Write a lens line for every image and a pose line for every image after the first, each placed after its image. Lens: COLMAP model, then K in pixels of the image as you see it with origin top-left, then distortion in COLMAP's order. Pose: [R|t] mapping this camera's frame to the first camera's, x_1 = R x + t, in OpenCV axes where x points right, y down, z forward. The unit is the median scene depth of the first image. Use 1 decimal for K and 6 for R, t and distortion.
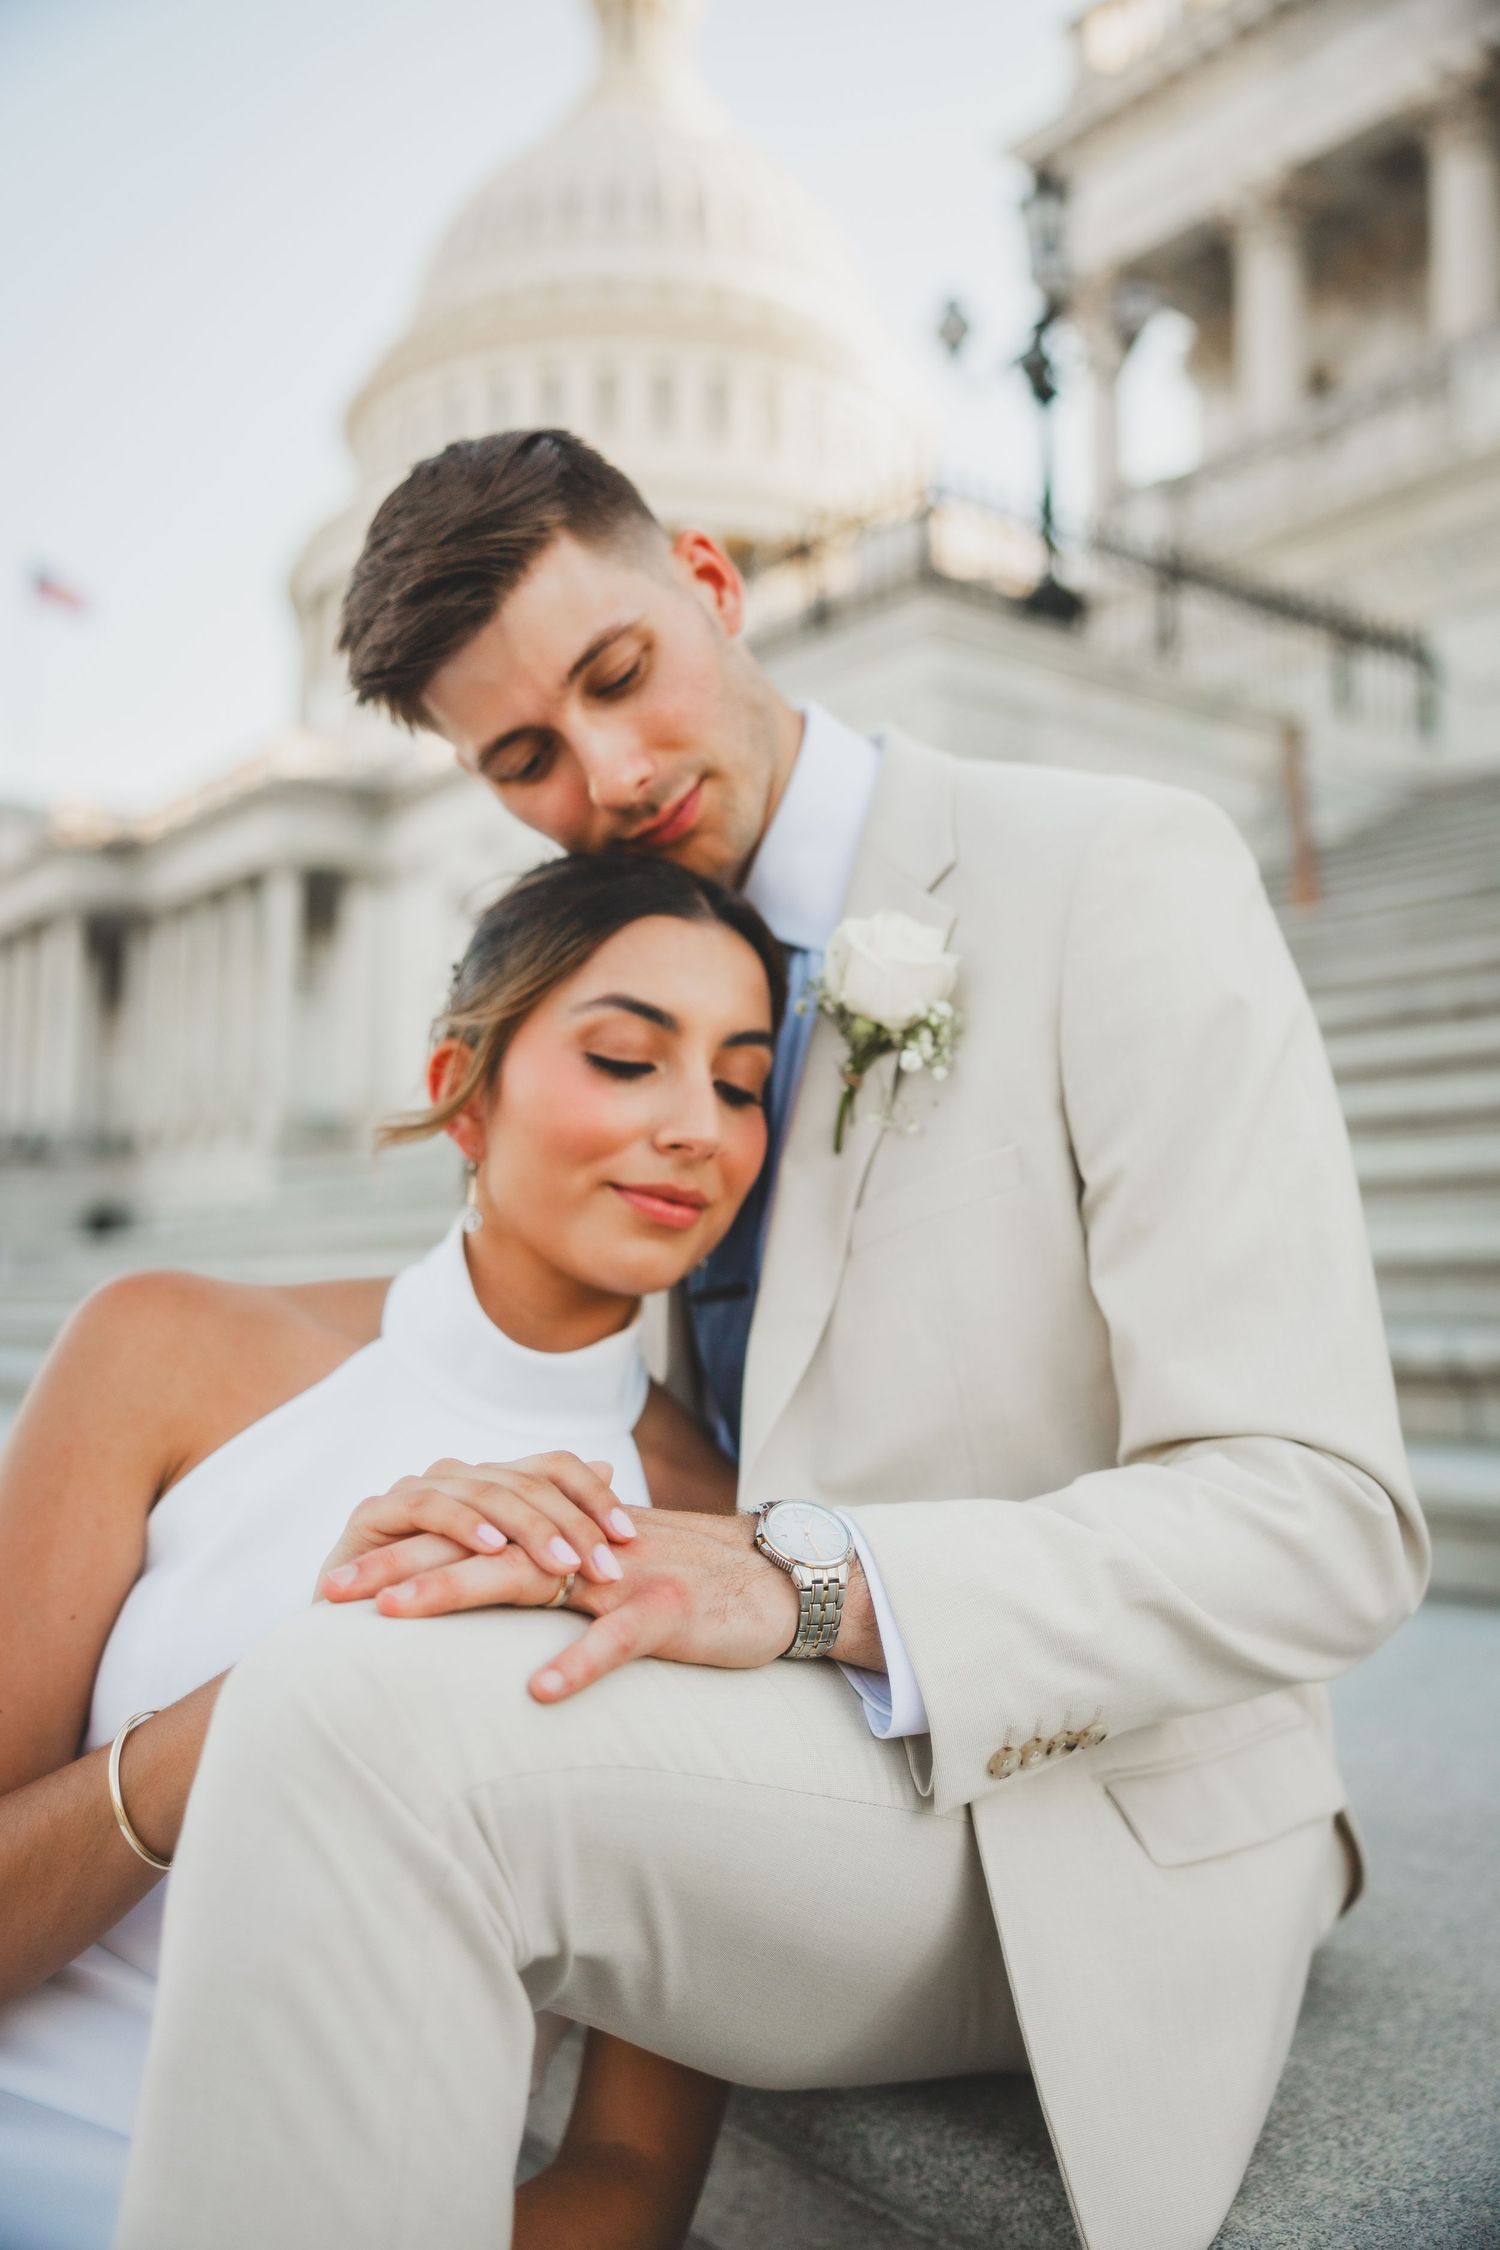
lens RADIAL K [[2043.0, 0, 716.2], [0, 2043.0, 1101.6], [0, 0, 1]] dist [0.045785, 0.000000]
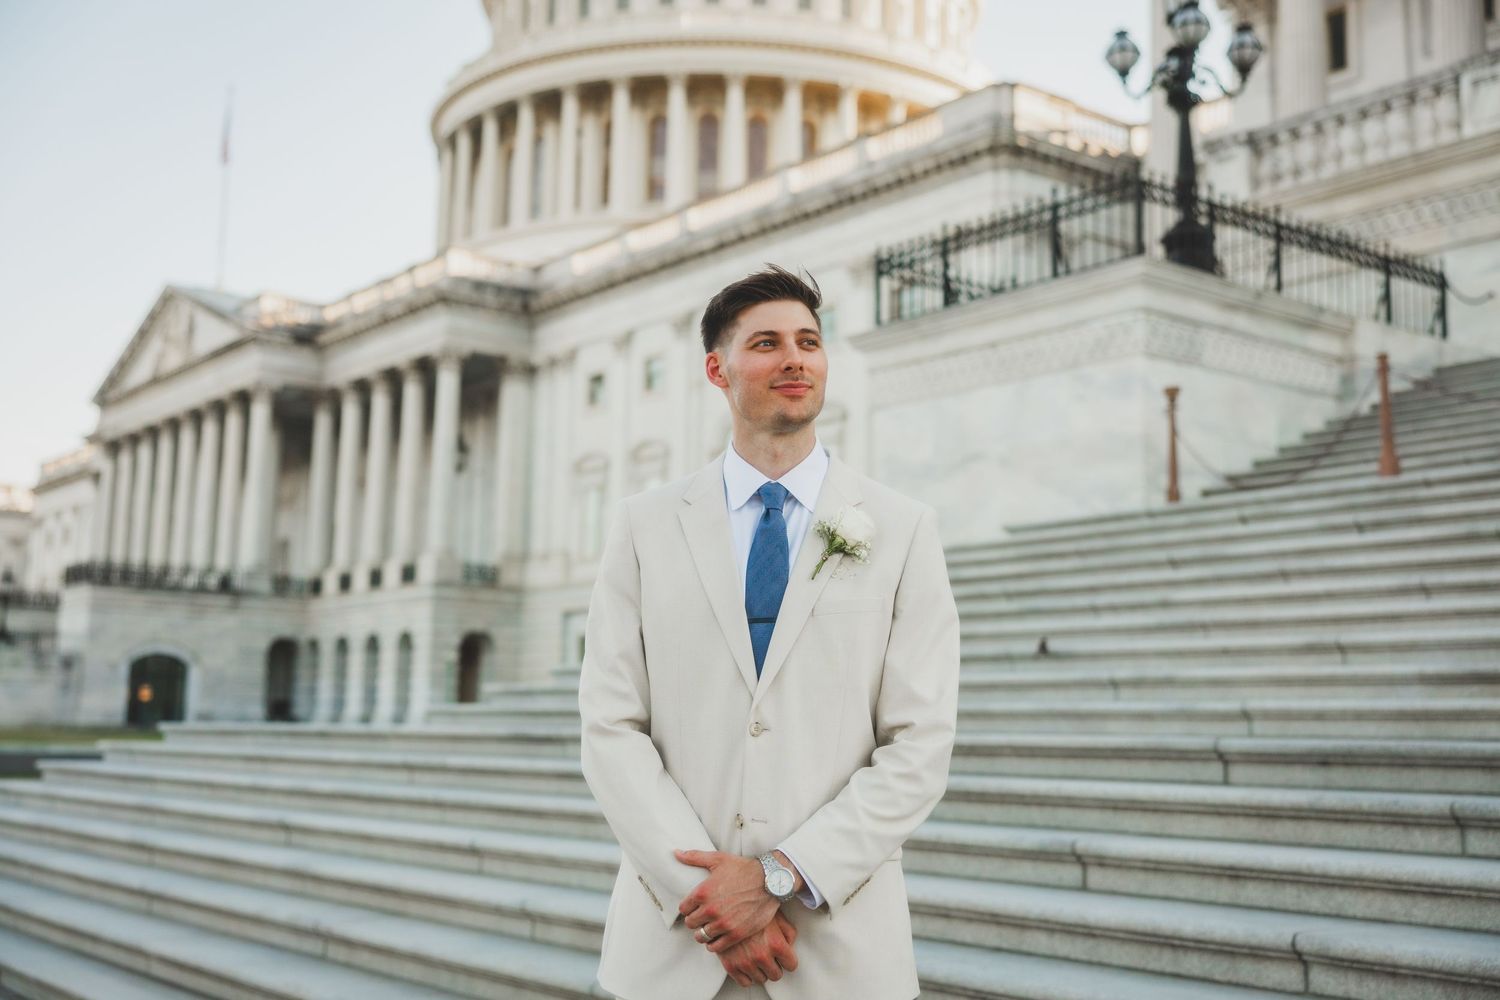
lens RADIAL K [[1776.2, 0, 749.0], [0, 1776.2, 492.7], [0, 0, 1]] dist [0.009697, 0.000000]
pose [[0.999620, 0.021361, -0.017421, -0.050606], [-0.021999, 0.999062, -0.037305, -0.001070], [0.016608, 0.037674, 0.999152, -0.113808]]
